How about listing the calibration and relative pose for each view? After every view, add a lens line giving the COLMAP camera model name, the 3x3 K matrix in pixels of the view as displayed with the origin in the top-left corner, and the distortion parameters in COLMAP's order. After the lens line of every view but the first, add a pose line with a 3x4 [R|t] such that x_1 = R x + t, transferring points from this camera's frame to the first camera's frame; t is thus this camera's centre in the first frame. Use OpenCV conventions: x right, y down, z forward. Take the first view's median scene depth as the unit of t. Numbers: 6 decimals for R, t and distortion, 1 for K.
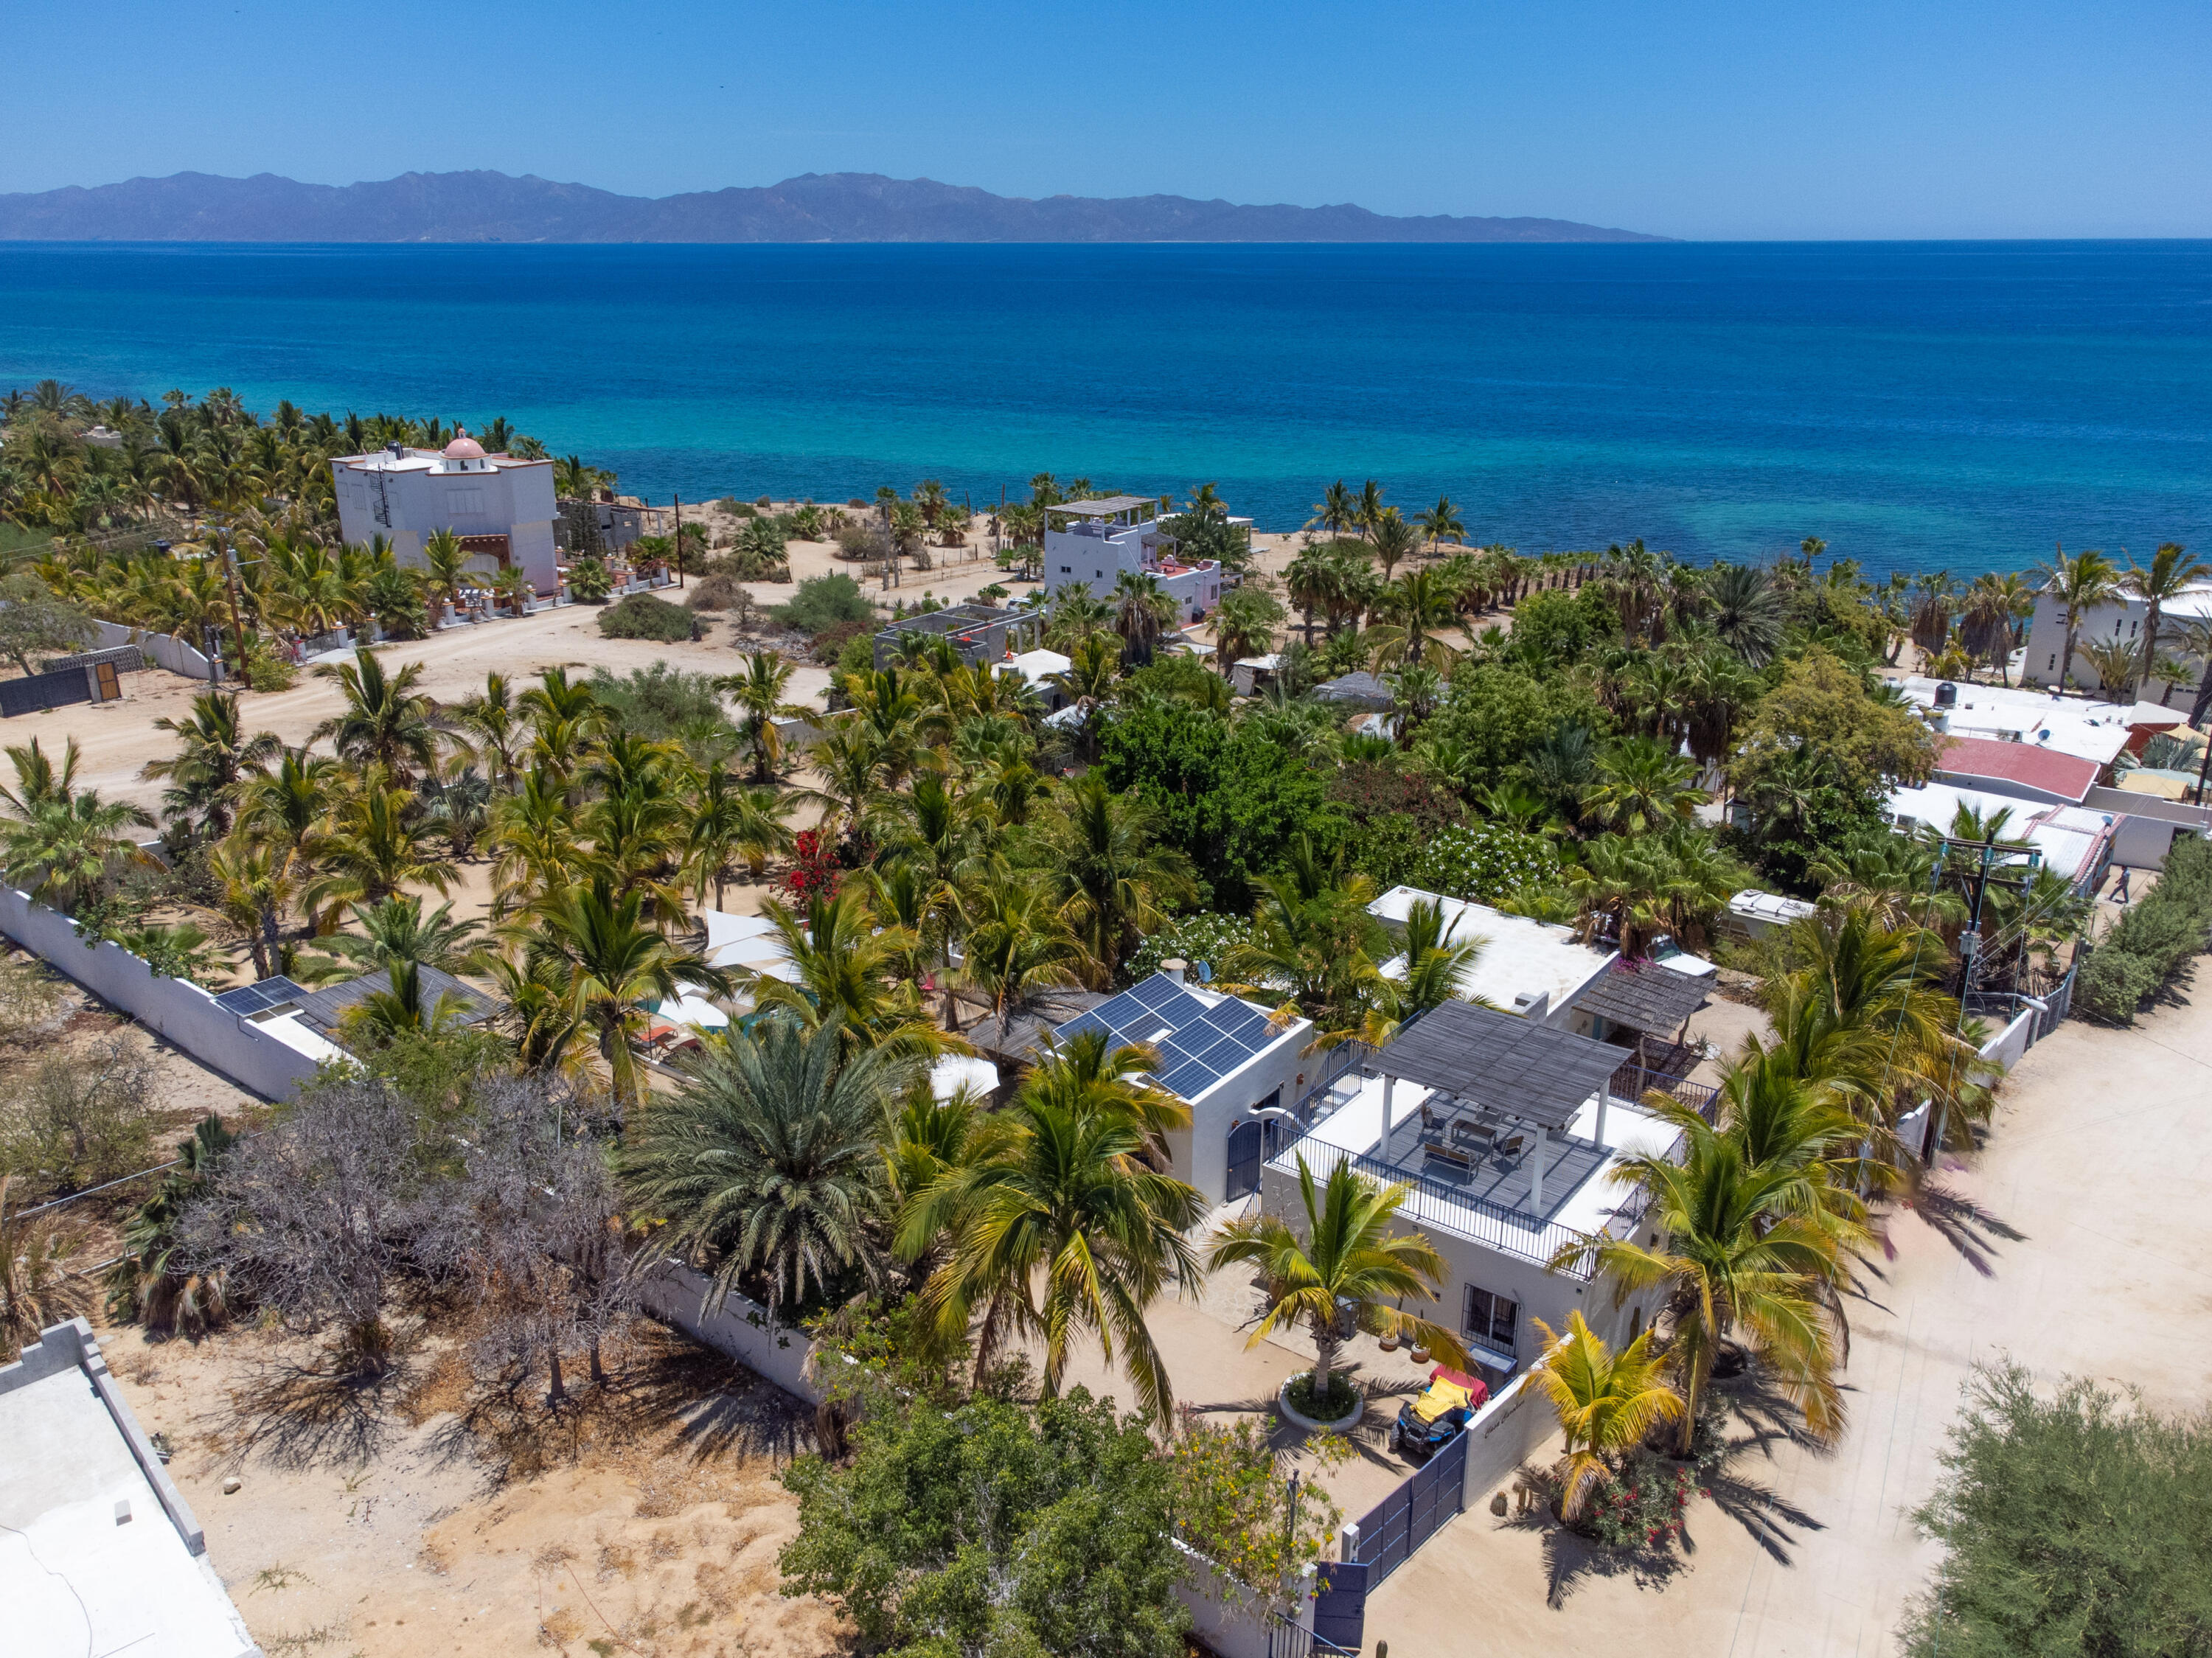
lens RADIAL K [[1646.2, 0, 1107.4], [0, 1646.2, 841.7], [0, 0, 1]] dist [0.010448, 0.008875]
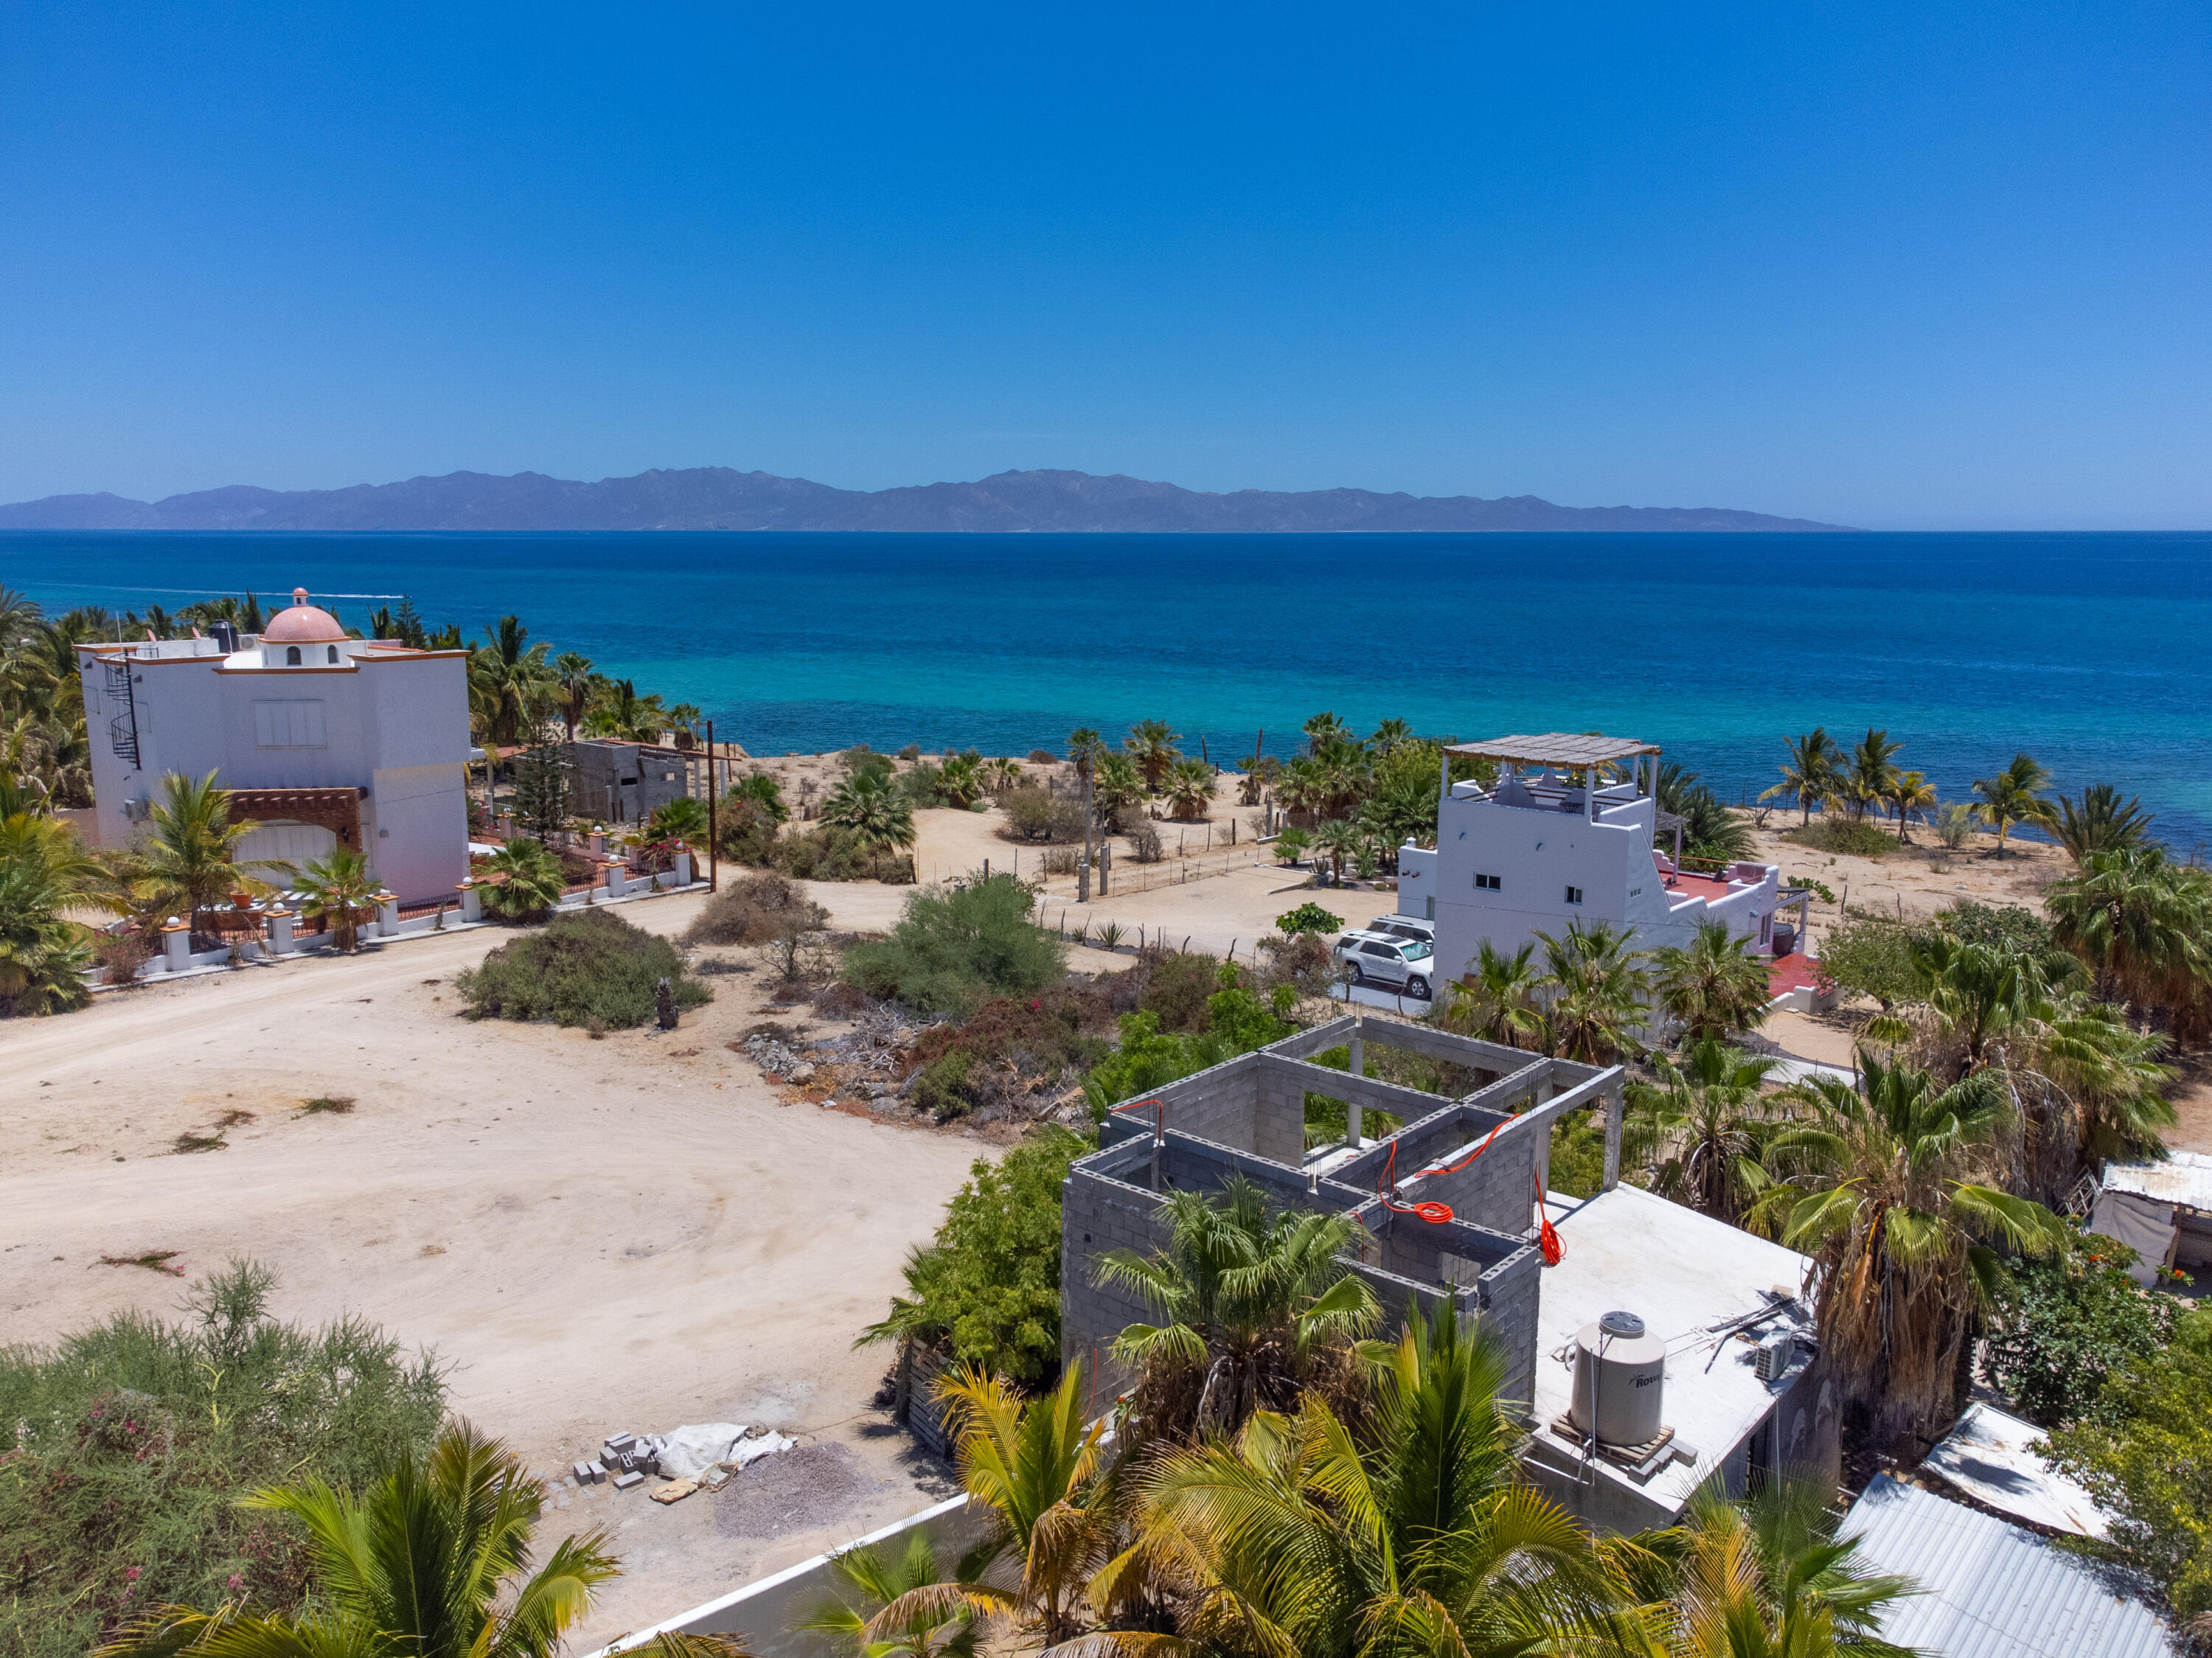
lens RADIAL K [[1646.2, 0, 1090.4], [0, 1646.2, 844.0], [0, 0, 1]] dist [0.010448, 0.008875]
pose [[0.992779, 0.021324, -0.118043, -0.064987], [-0.039903, 0.986737, -0.157345, -0.081120], [0.113123, 0.160919, 0.980463, 0.438682]]
